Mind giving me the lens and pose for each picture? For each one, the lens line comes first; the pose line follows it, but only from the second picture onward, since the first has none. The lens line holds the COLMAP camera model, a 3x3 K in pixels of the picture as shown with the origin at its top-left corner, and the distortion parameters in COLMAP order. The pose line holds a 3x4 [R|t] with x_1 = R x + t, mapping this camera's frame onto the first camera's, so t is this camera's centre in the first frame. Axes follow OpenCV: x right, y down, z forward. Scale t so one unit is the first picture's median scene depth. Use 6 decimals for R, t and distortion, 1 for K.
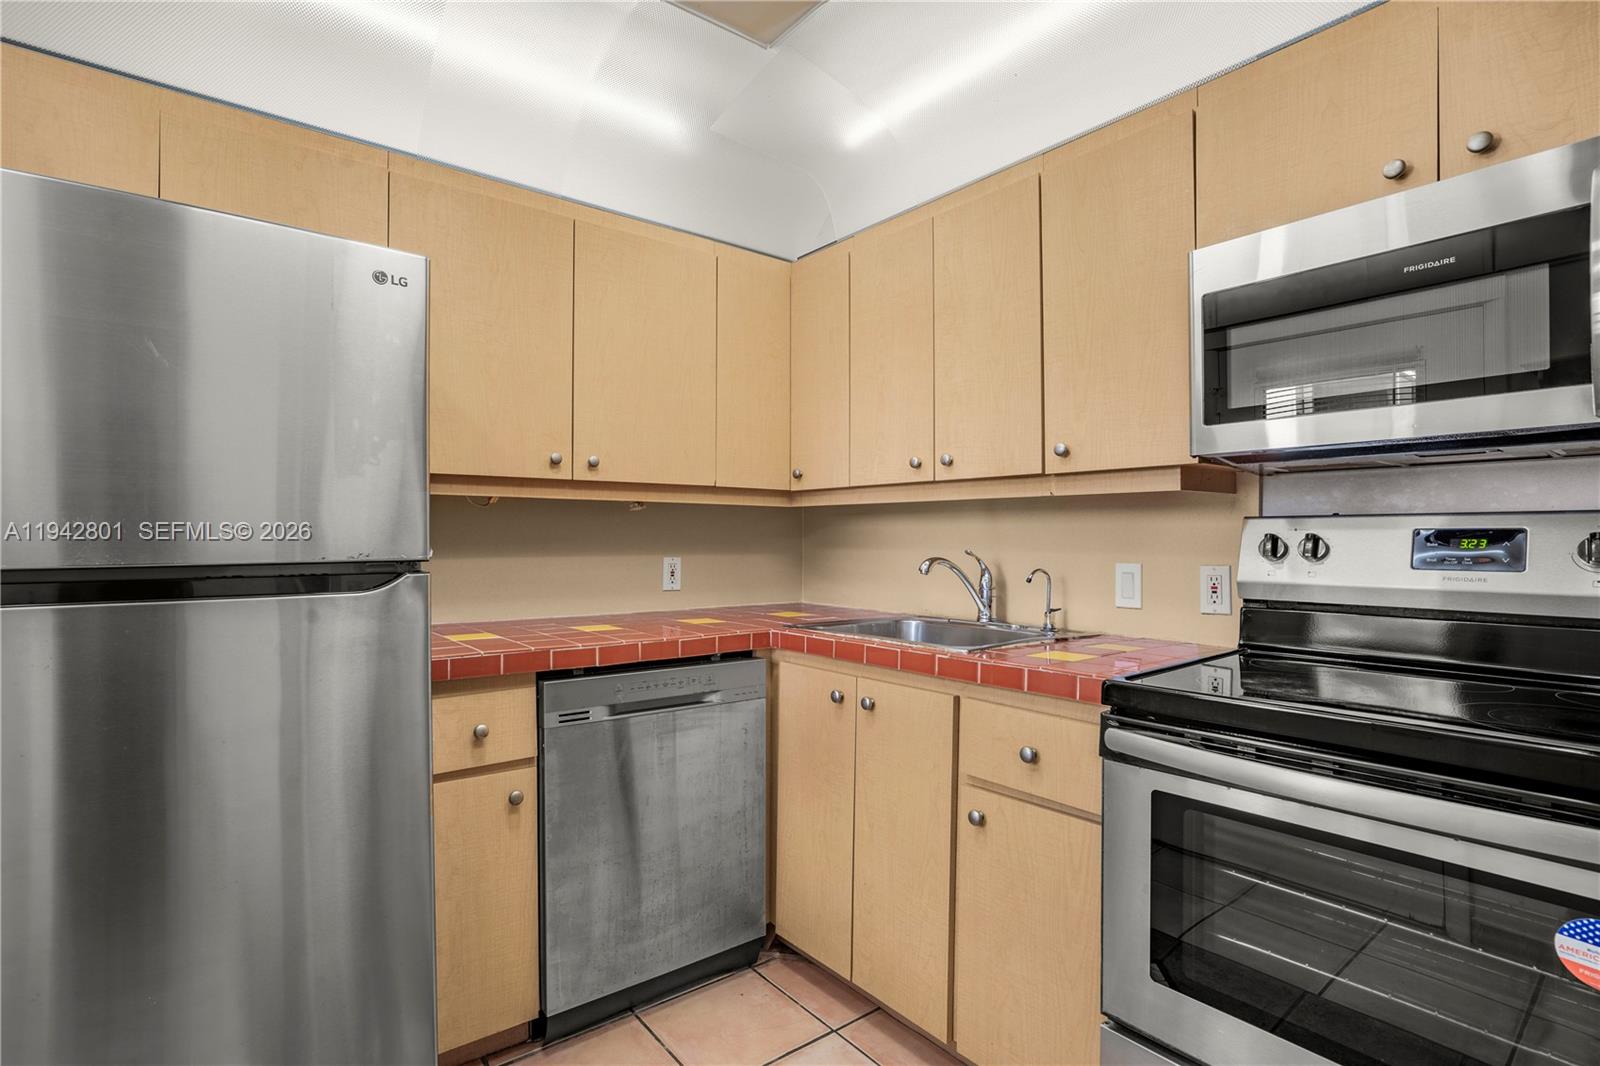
lens RADIAL K [[783.7, 0, 808.0], [0, 783.7, 529.2], [0, 0, 1]] dist [-0.022475, 0.000978]
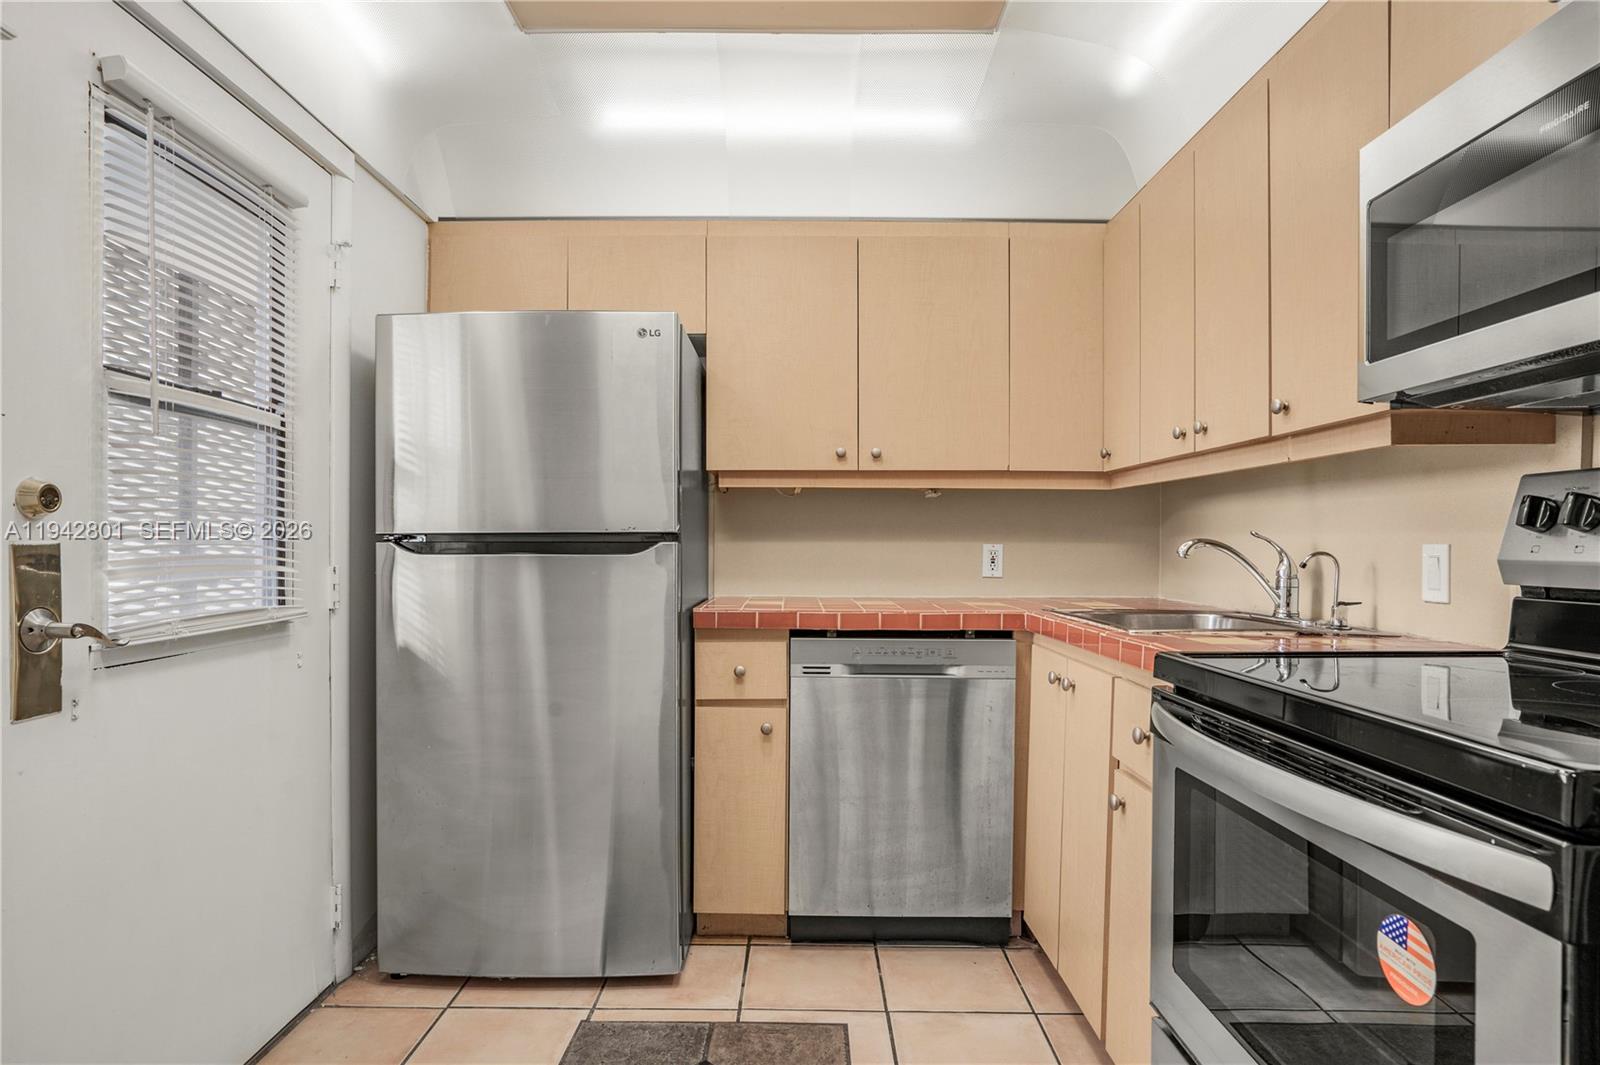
lens RADIAL K [[923.4, 0, 800.0], [0, 923.4, 532.5], [0, 0, 1]] dist [0.000475, 0.000182]
pose [[0.787195, -0.006699, -0.616668, 0.468023], [0.005402, 0.999978, -0.003968, 0.032068], [0.616680, -0.000208, 0.787214, -0.098574]]
